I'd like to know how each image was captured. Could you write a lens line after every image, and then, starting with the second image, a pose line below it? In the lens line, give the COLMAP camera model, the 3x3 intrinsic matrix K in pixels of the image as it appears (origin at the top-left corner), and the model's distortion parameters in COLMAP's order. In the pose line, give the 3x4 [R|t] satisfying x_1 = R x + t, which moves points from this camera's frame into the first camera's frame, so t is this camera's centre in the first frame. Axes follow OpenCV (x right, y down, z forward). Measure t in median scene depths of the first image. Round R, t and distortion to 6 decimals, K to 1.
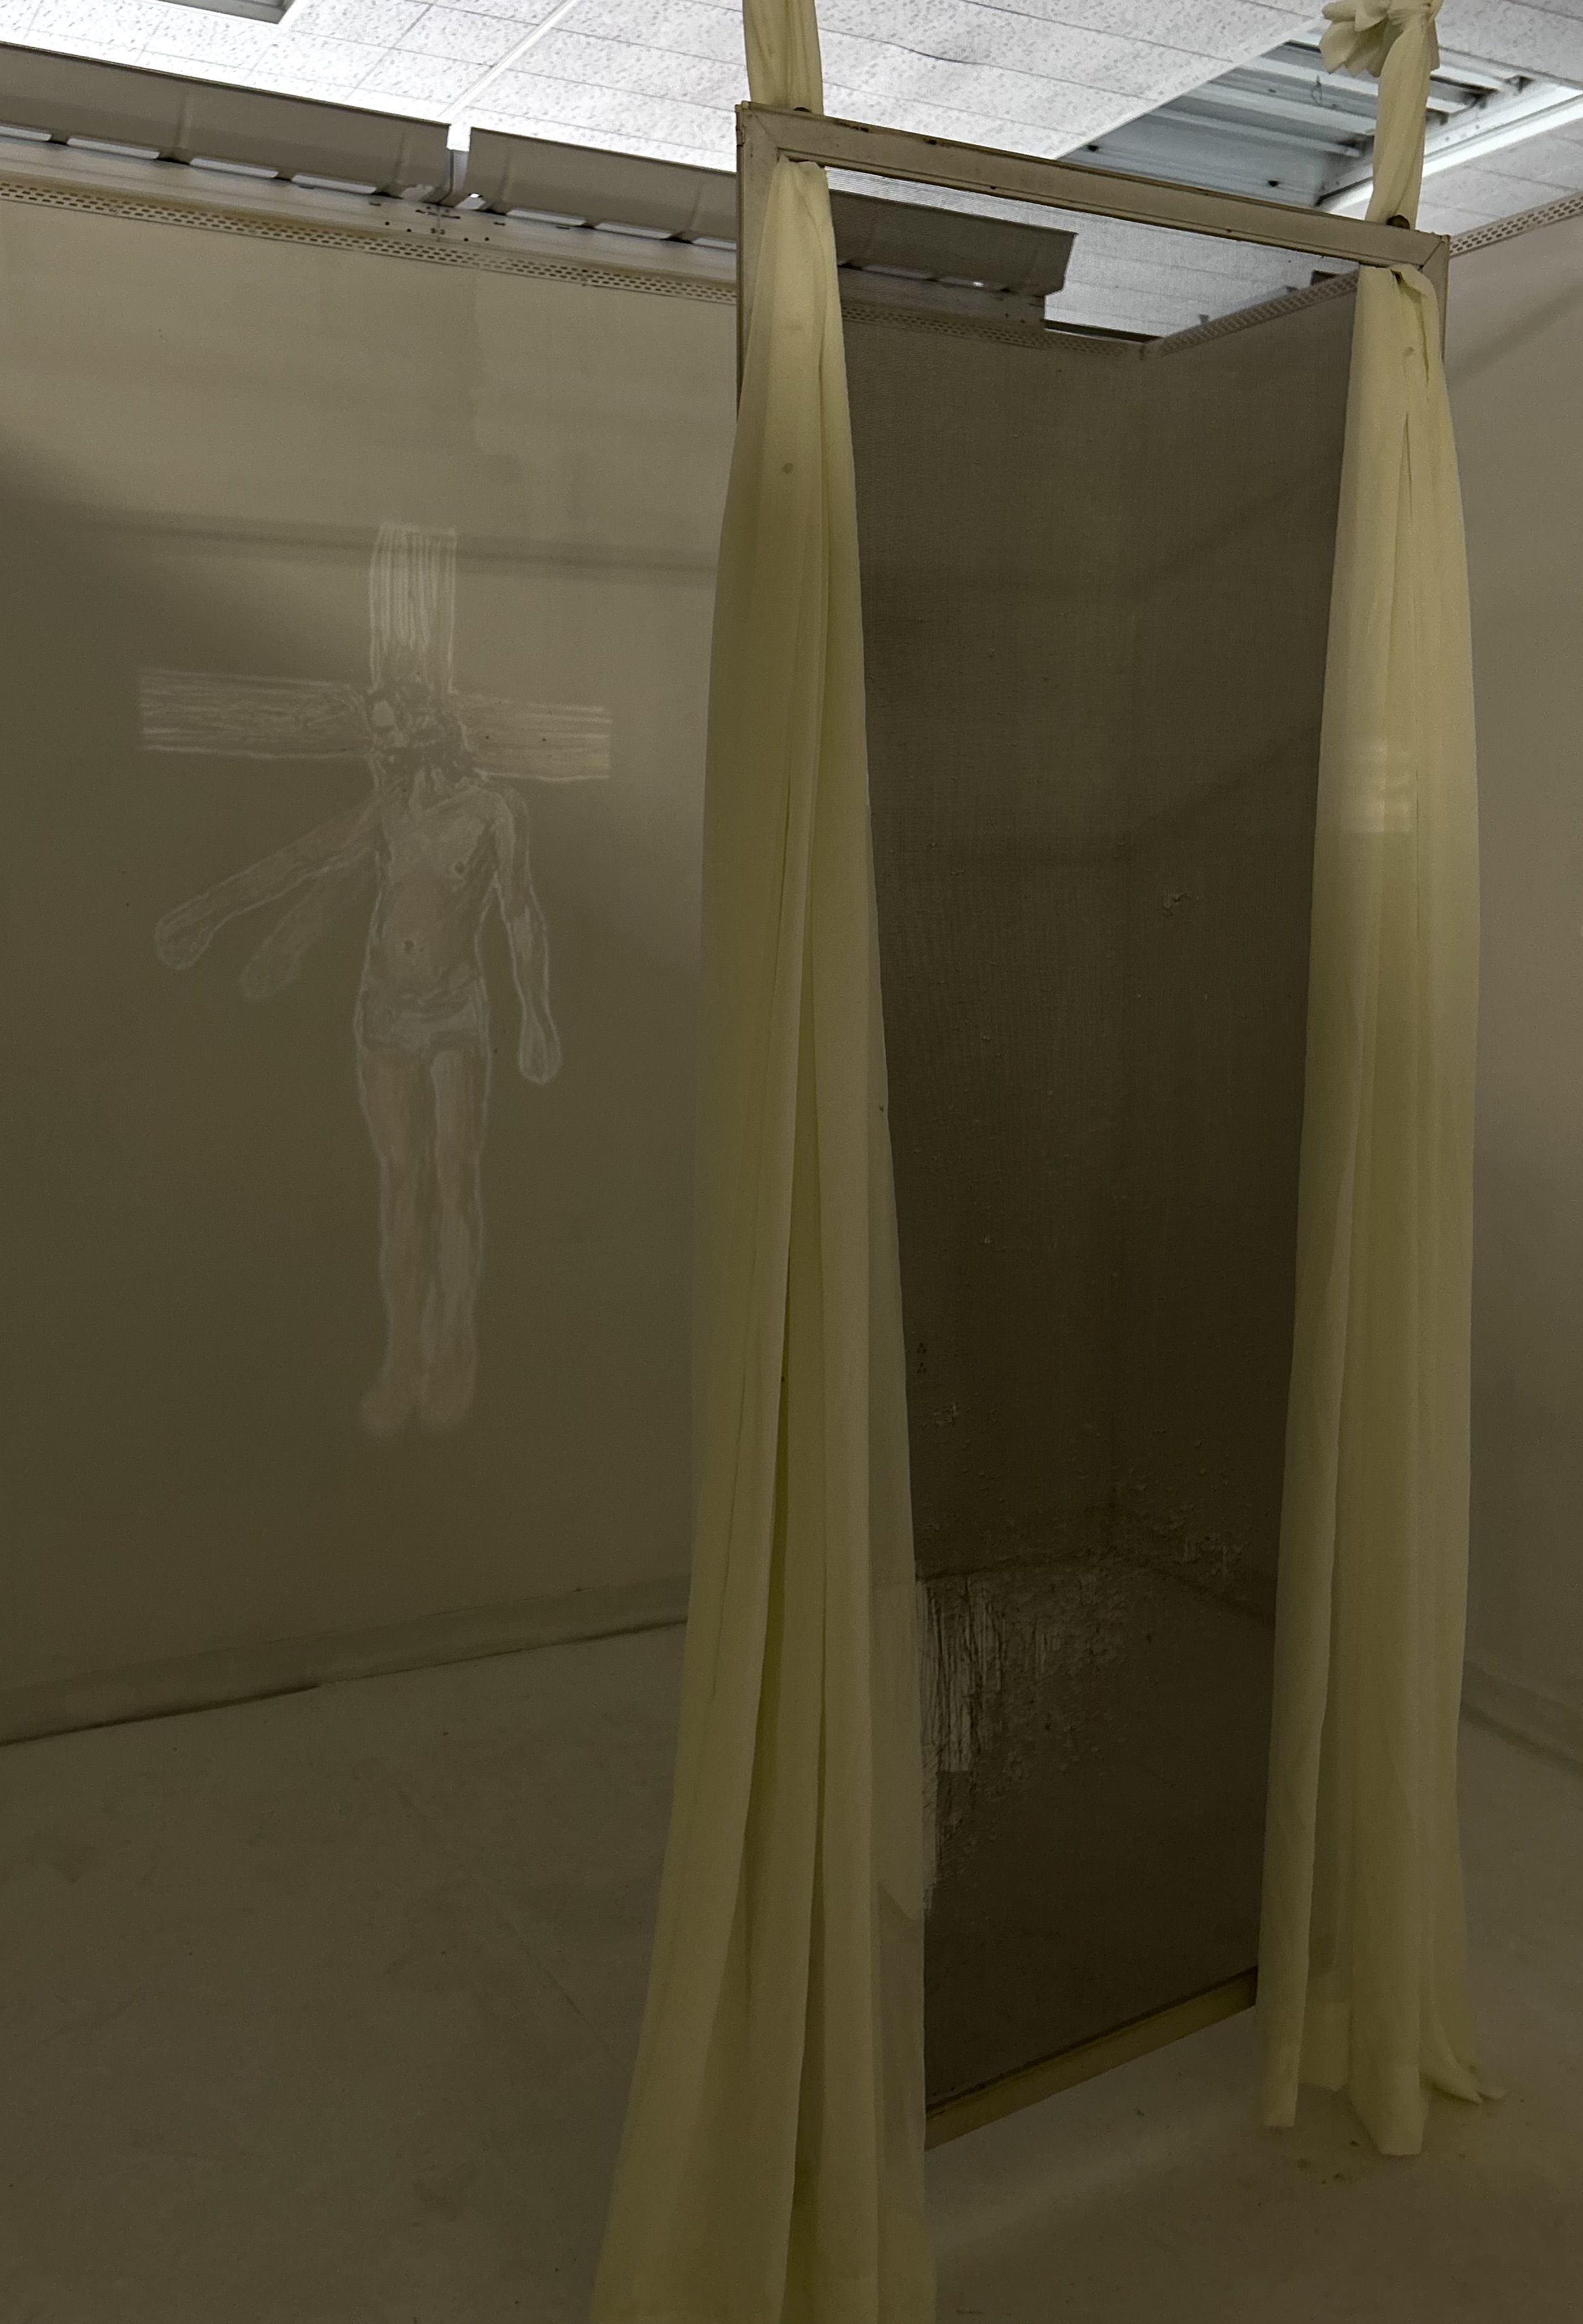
lens RADIAL K [[1981.6, 0, 701.4], [0, 1981.6, 1091.4], [0, 0, 1]] dist [-0.001591, -0.015324]
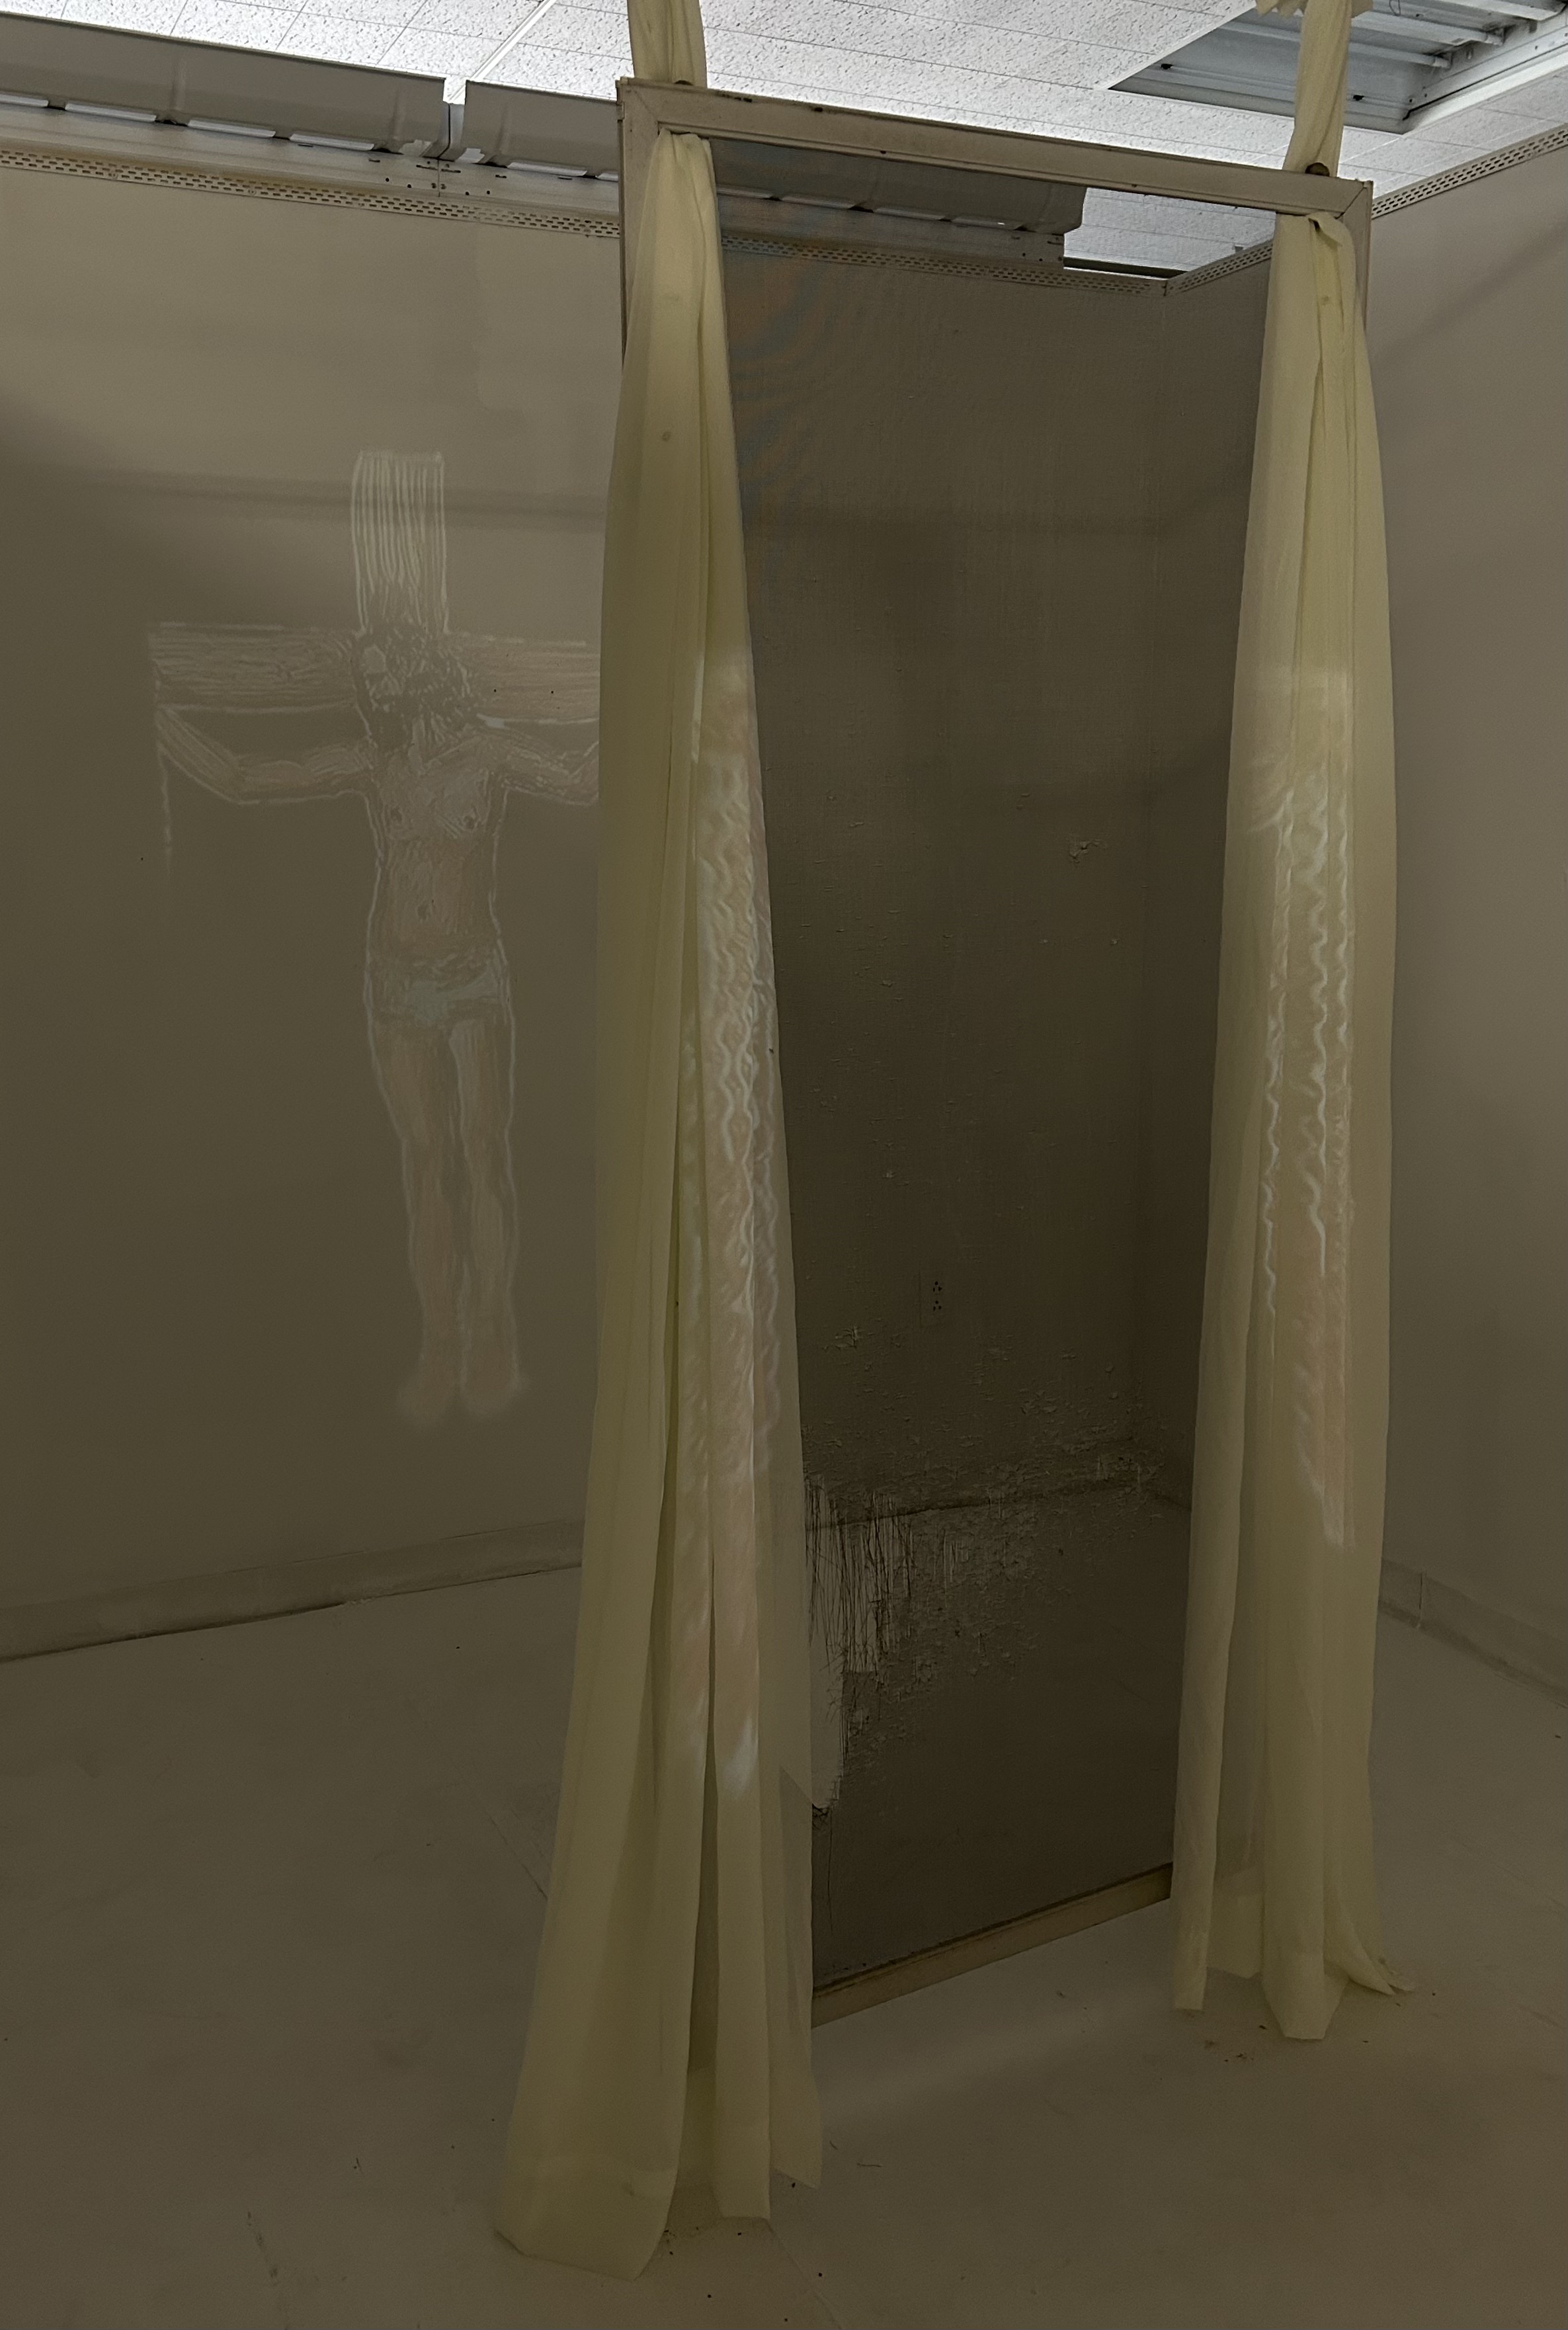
lens RADIAL K [[2025.4, 0, 763.8], [0, 2025.4, 1138.9], [0, 0, 1]] dist [-0.029805, 0.031958]
pose [[0.999047, 0.000286, -0.043658, 0.107307], [0.001890, 0.998757, 0.049808, 0.003435], [0.043618, -0.049843, 0.997804, -0.061242]]
